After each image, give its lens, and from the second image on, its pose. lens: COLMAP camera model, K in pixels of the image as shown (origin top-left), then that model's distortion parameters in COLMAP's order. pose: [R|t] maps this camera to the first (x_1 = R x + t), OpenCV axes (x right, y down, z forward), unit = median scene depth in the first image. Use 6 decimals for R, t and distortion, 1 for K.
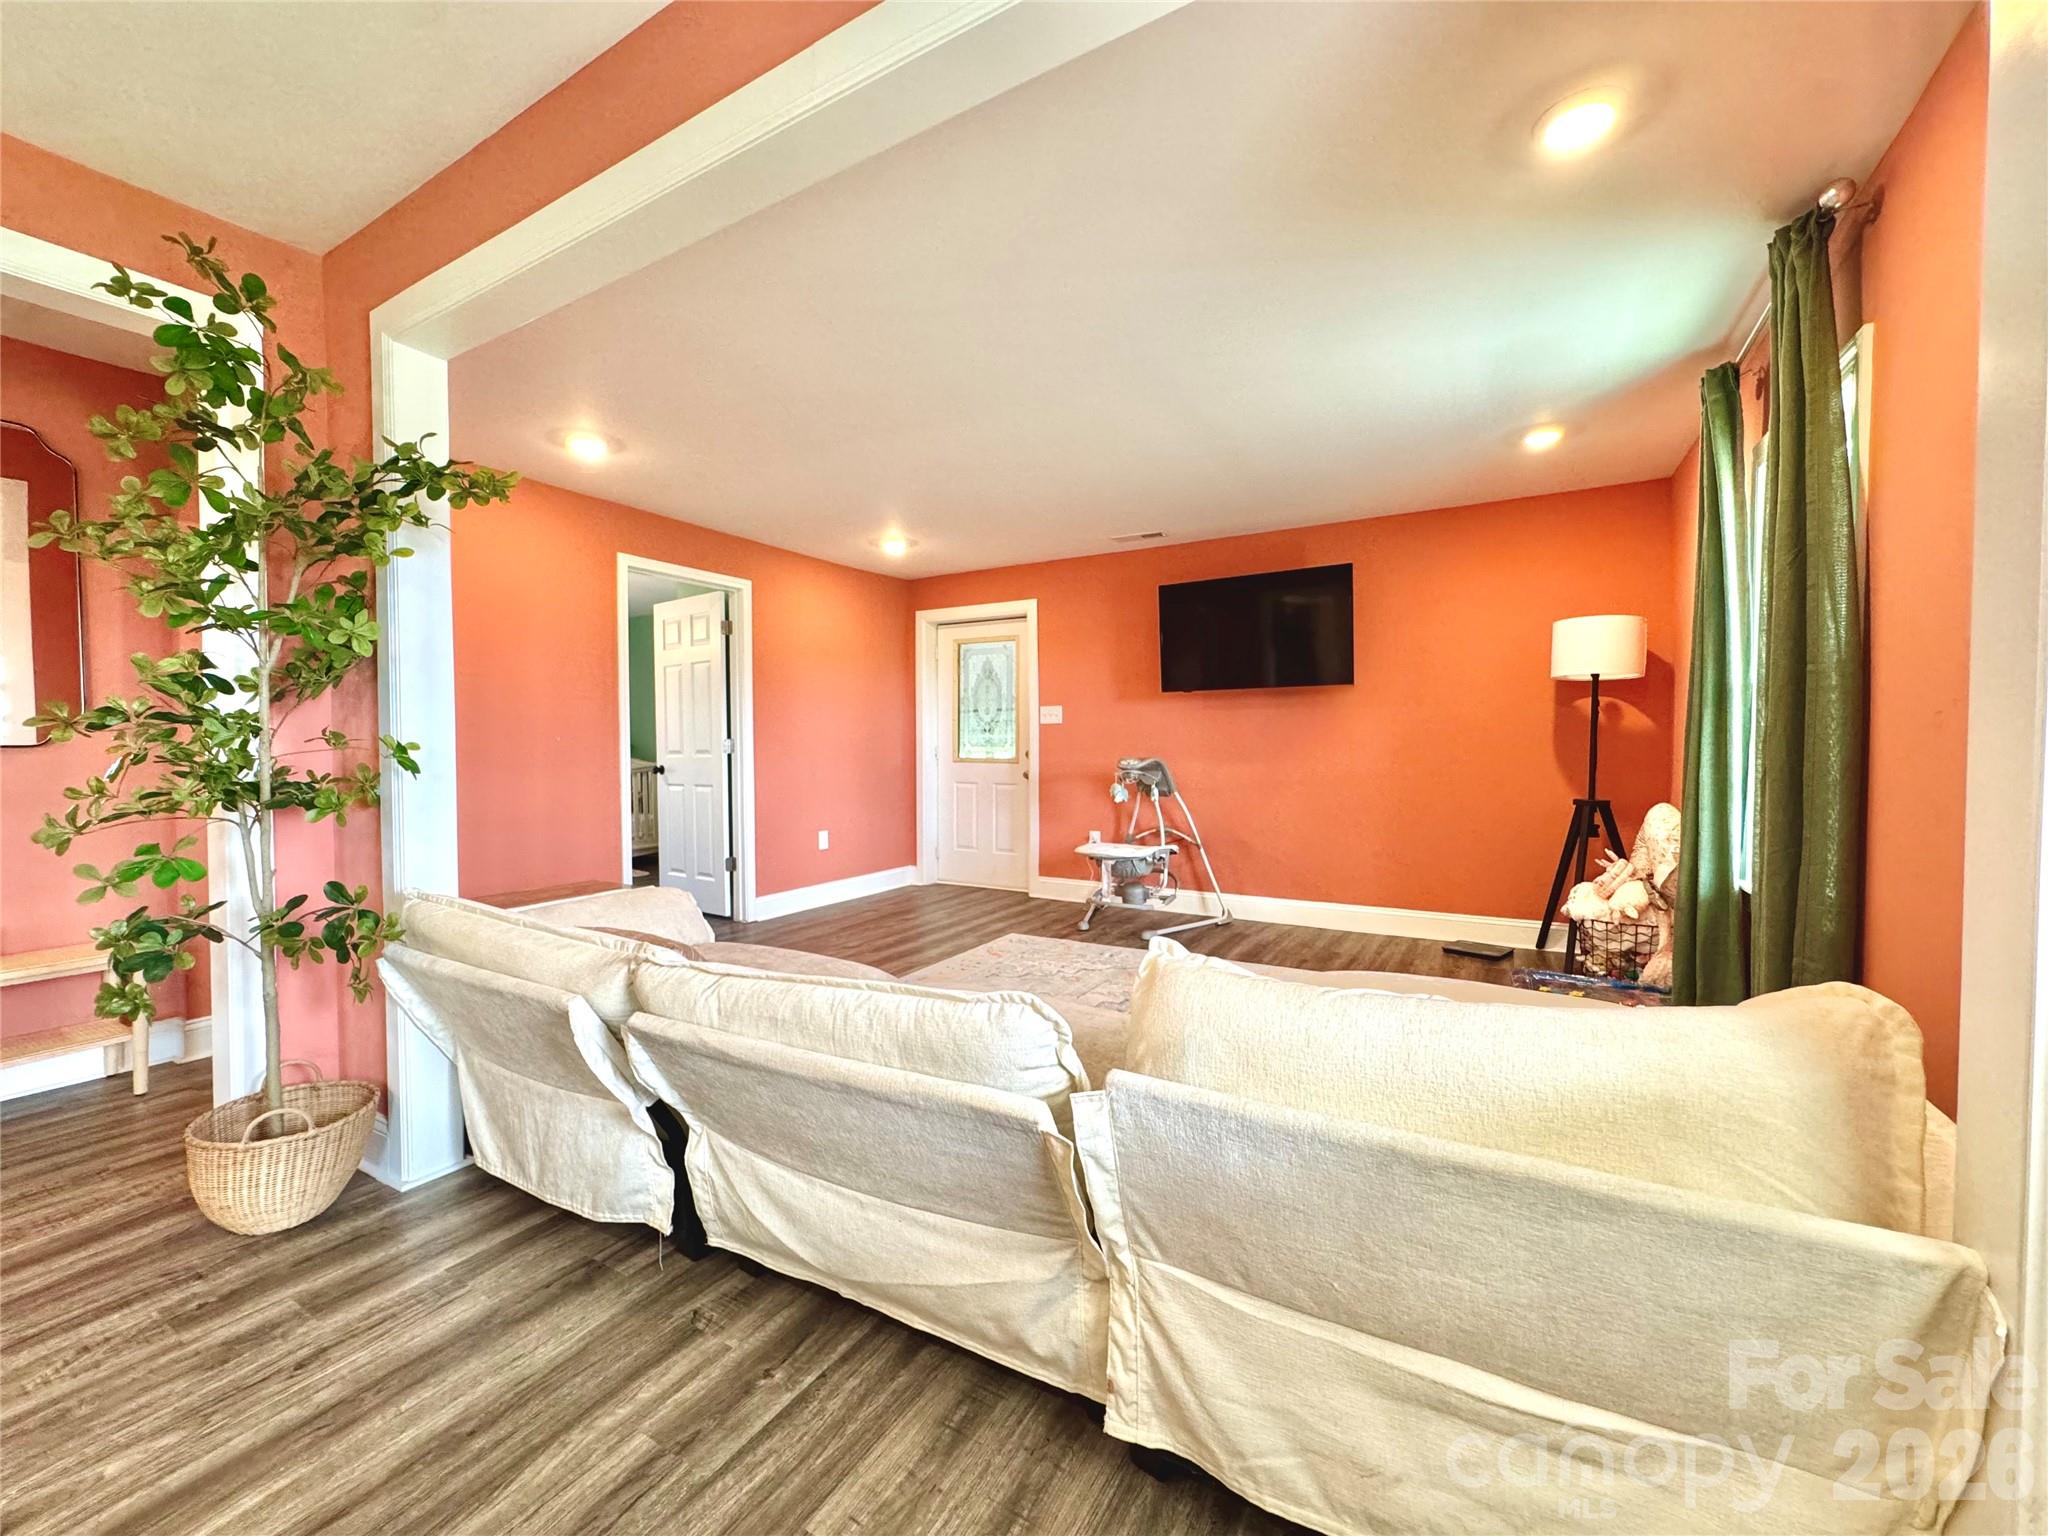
lens RADIAL K [[817.8, 0, 1018.1], [0, 817.8, 765.3], [0, 0, 1]] dist [-0.004168, 0.000605]
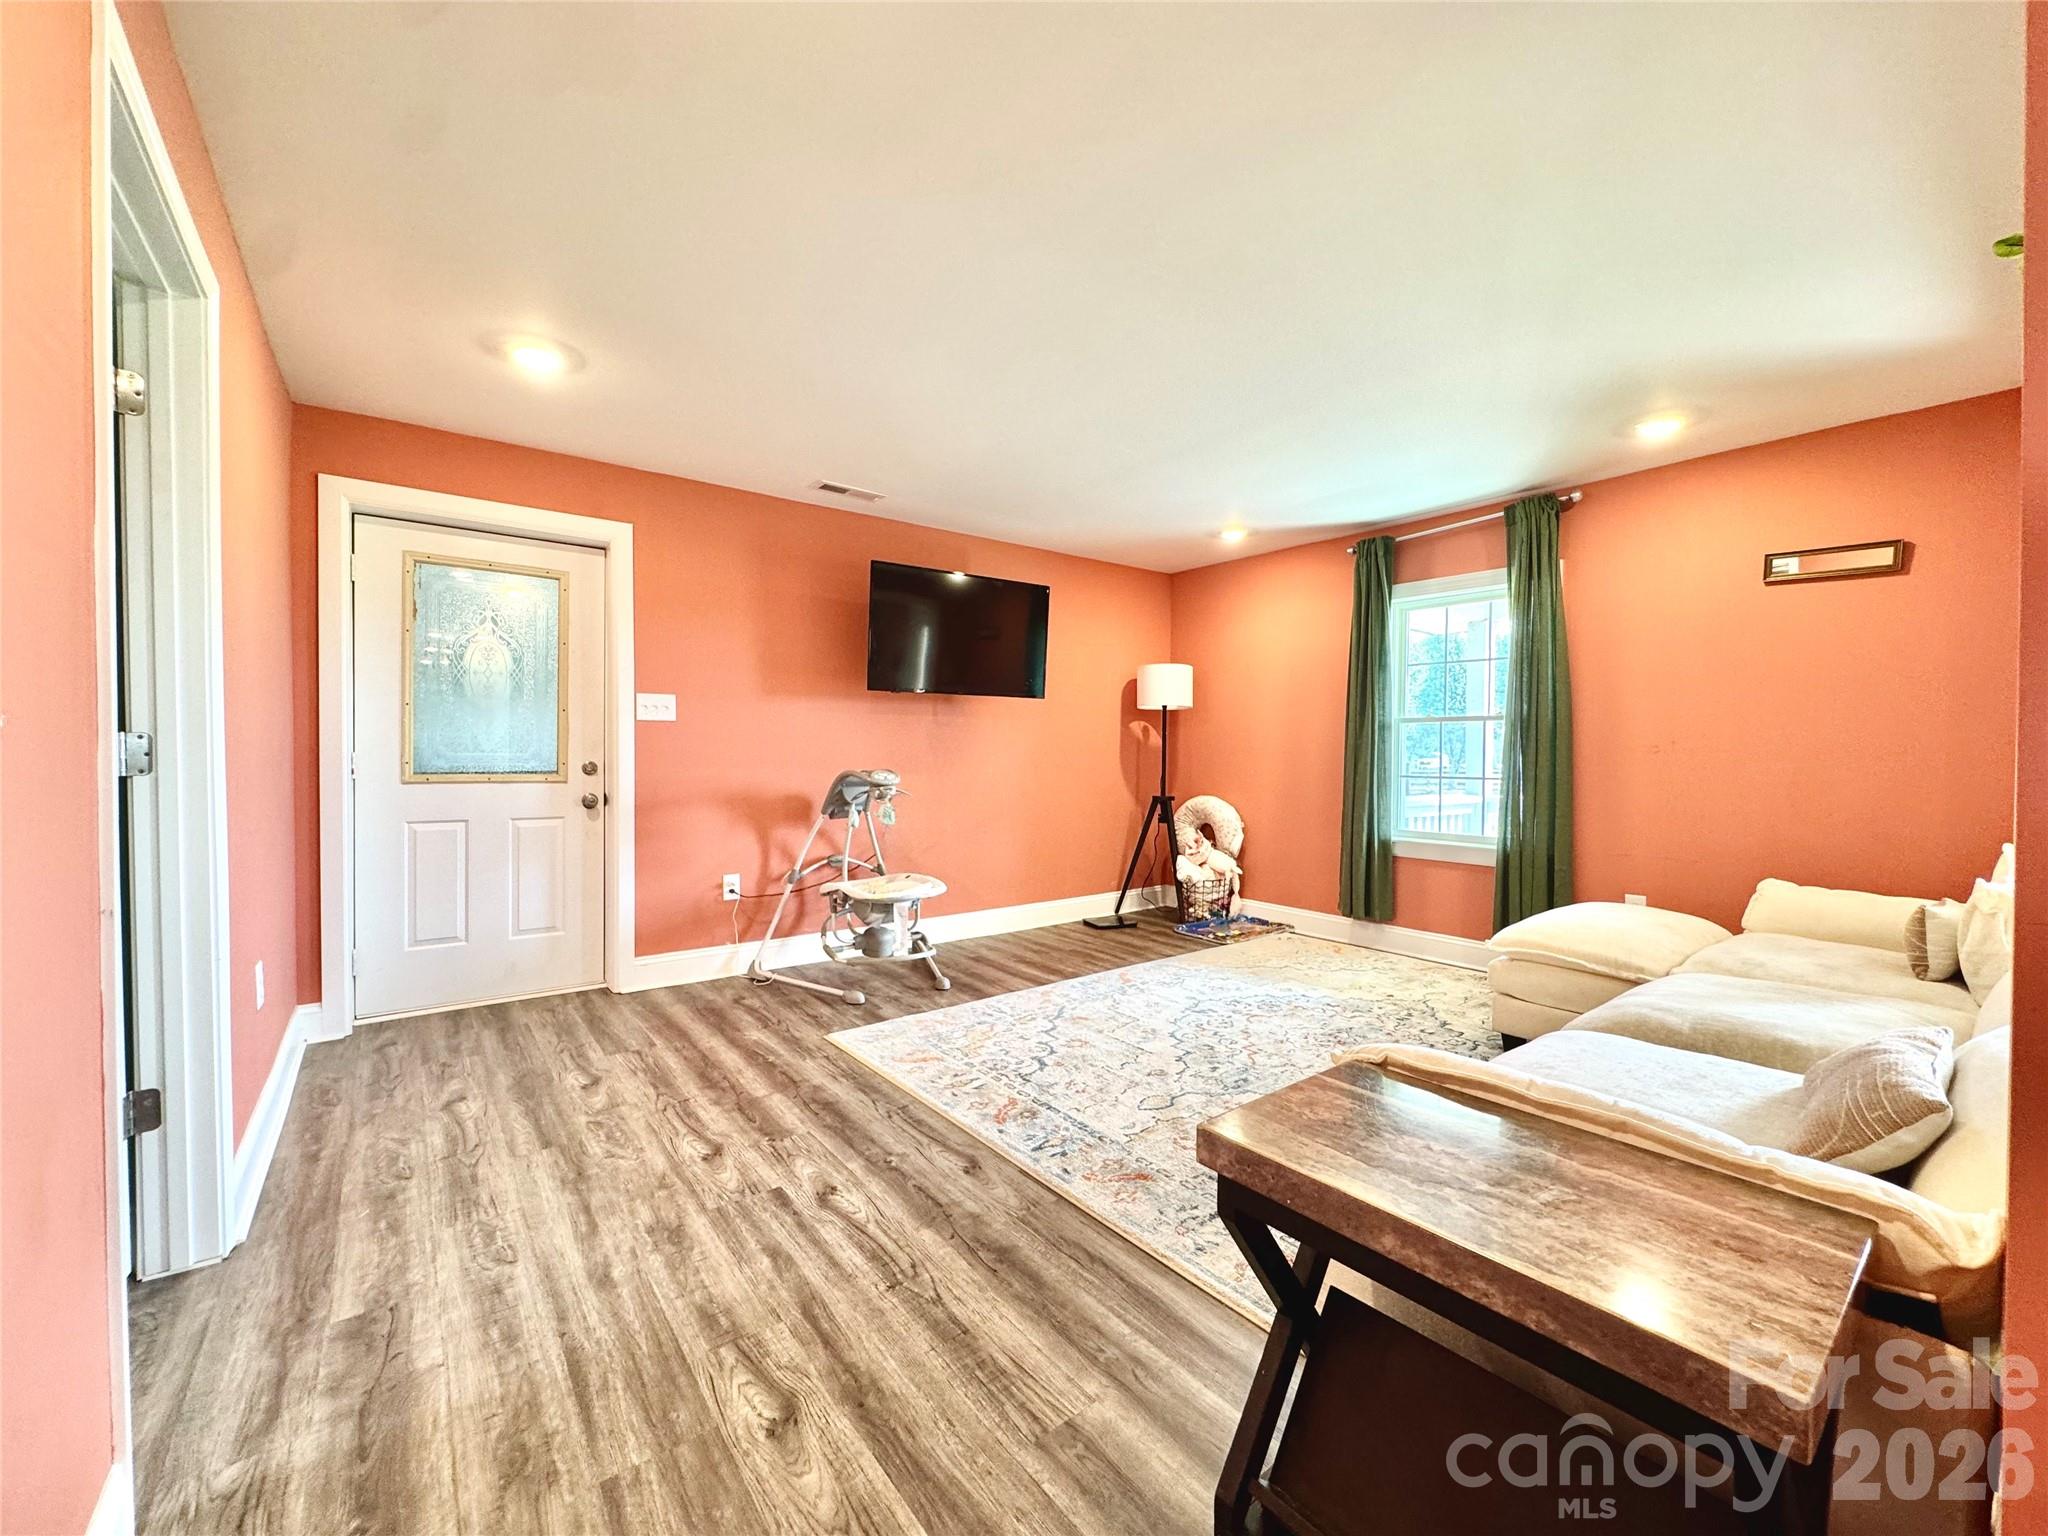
lens RADIAL K [[817.8, 0, 1020.4], [0, 817.8, 765.1], [0, 0, 1]] dist [-0.004168, 0.000605]
pose [[0.371138, -0.011628, 0.928505, -0.535076], [0.013241, 0.999886, 0.007230, -0.018664], [-0.928484, 0.009611, 0.371249, 0.559607]]
